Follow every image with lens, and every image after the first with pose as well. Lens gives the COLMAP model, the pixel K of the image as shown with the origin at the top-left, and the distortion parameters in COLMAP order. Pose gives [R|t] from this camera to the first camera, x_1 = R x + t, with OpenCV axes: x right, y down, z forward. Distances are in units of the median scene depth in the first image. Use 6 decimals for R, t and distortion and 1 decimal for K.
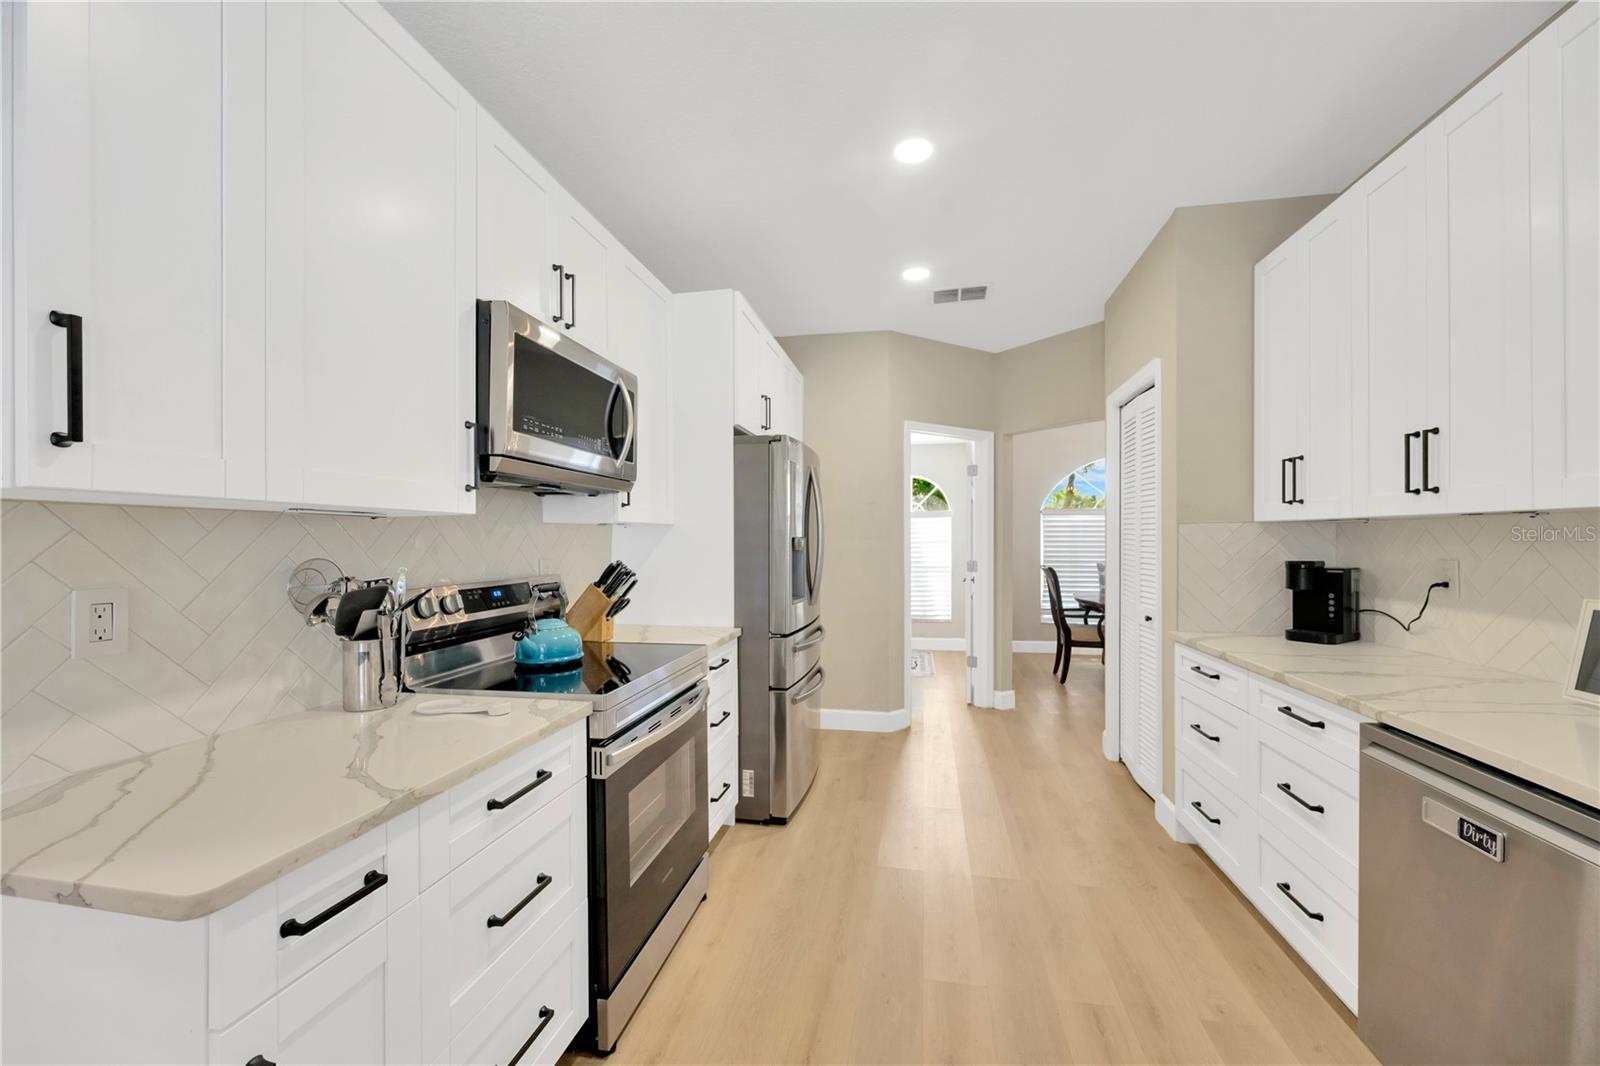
lens RADIAL K [[629.6, 0, 800.7], [0, 629.6, 543.6], [0, 0, 1]] dist [-0.000246, -0.000047]
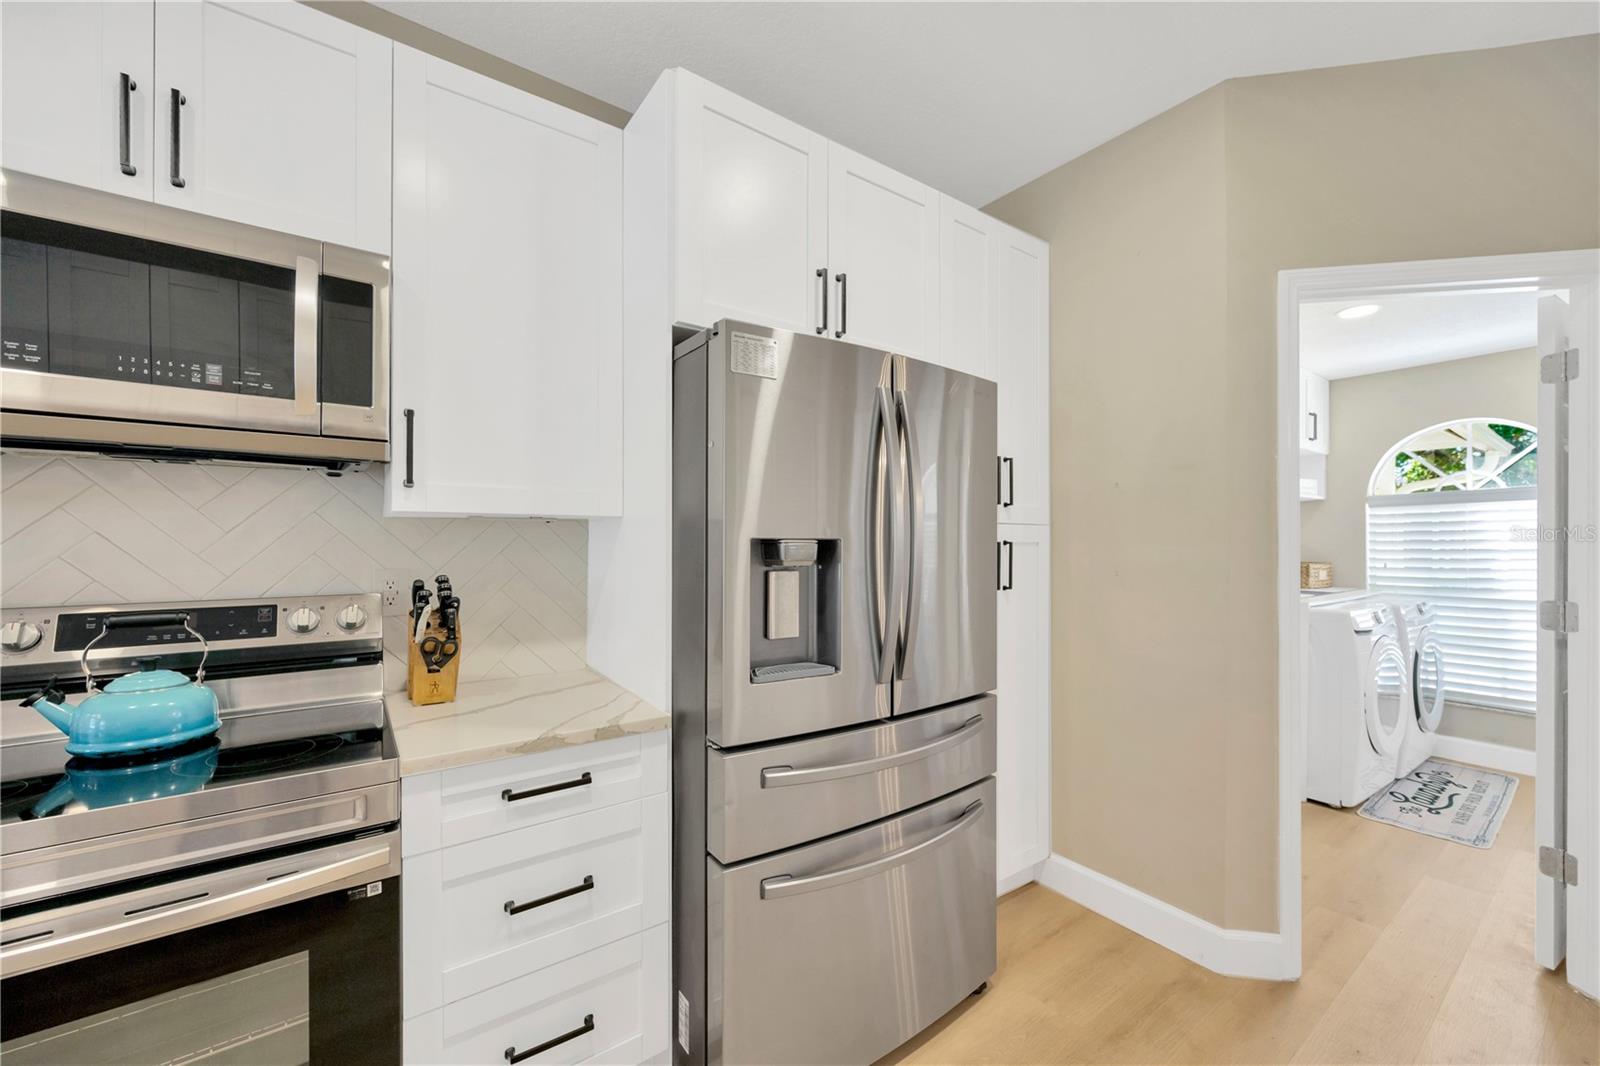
lens RADIAL K [[625.0, 0, 804.0], [0, 625.0, 533.3], [0, 0, 1]] dist [-0.000028, -0.000313]
pose [[0.731544, -0.002006, -0.681791, 0.362607], [-0.009342, 0.999872, -0.012965, -0.007987], [0.681730, 0.015854, 0.731432, 0.755818]]
